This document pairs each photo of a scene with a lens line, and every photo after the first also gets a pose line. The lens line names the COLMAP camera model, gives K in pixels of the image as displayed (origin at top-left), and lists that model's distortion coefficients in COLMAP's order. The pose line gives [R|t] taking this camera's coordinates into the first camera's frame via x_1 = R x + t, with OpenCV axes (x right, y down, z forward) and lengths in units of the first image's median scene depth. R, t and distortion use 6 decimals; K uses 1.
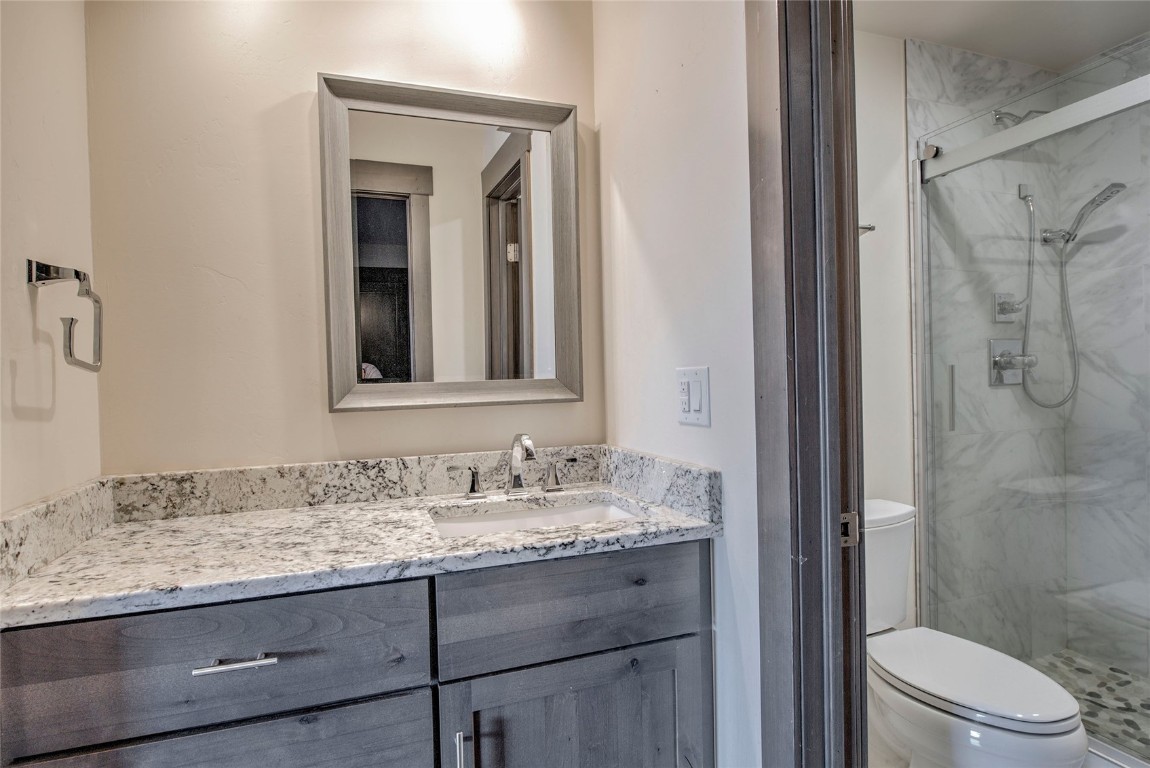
lens RADIAL K [[604.3, 0, 576.2], [0, 604.3, 383.0], [0, 0, 1]] dist [0.002422, 0.000399]
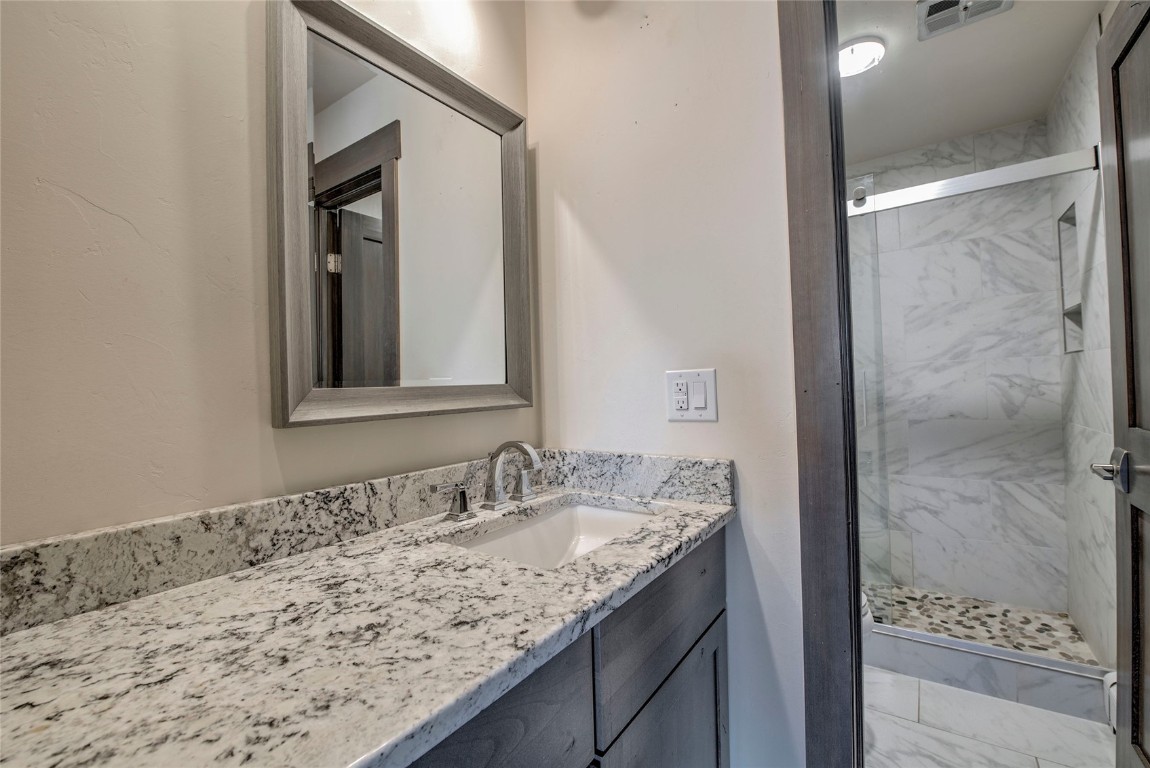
lens RADIAL K [[472.9, 0, 575.7], [0, 472.9, 384.9], [0, 0, 1]] dist [-0.019873, -0.001437]
pose [[0.832663, 0.000294, 0.553781, -0.426294], [0.019609, 0.999357, -0.030015, 0.022101], [-0.553433, 0.035851, 0.832122, 0.352456]]
